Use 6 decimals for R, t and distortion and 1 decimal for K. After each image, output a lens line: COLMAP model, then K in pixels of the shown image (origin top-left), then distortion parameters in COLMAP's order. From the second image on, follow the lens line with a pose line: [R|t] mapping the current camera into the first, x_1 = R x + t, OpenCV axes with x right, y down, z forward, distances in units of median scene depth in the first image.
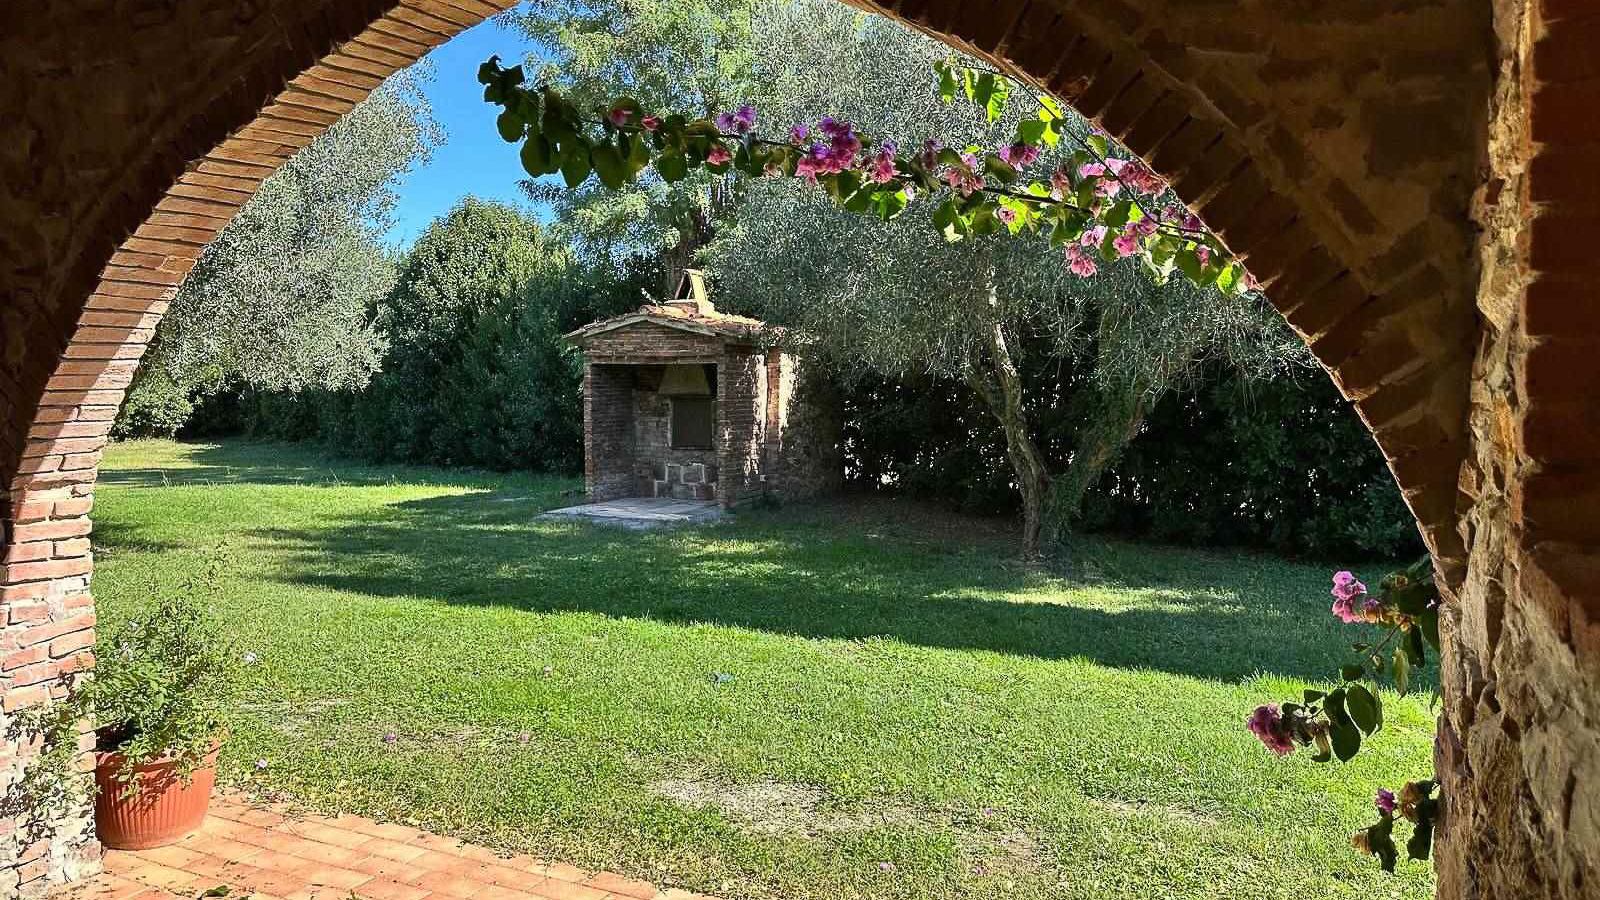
lens RADIAL K [[1124.3, 0, 793.7], [0, 1124.3, 430.0], [0, 0, 1]] dist [0.104024, -0.157178]
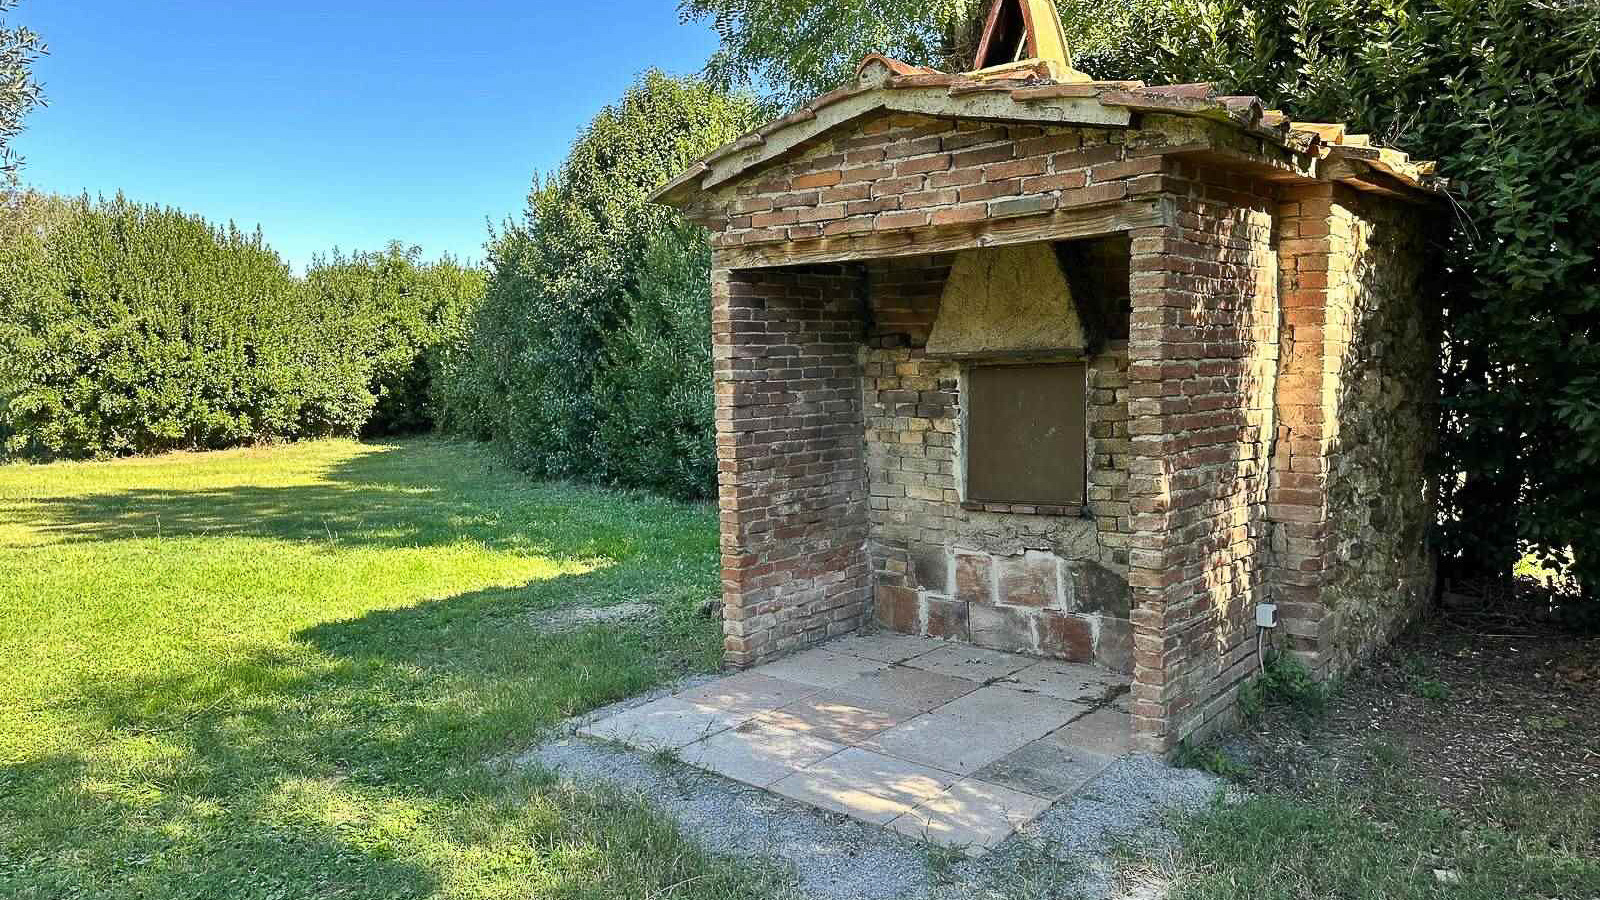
lens RADIAL K [[1109.6, 0, 800.0], [0, 1109.6, 450.0], [0, 0, 1]] dist [0.173751, -0.274494]
pose [[0.968748, -0.004593, -0.248003, -0.072463], [0.013121, 0.999378, 0.032742, -0.014108], [0.247698, -0.034973, 0.968206, 0.655208]]
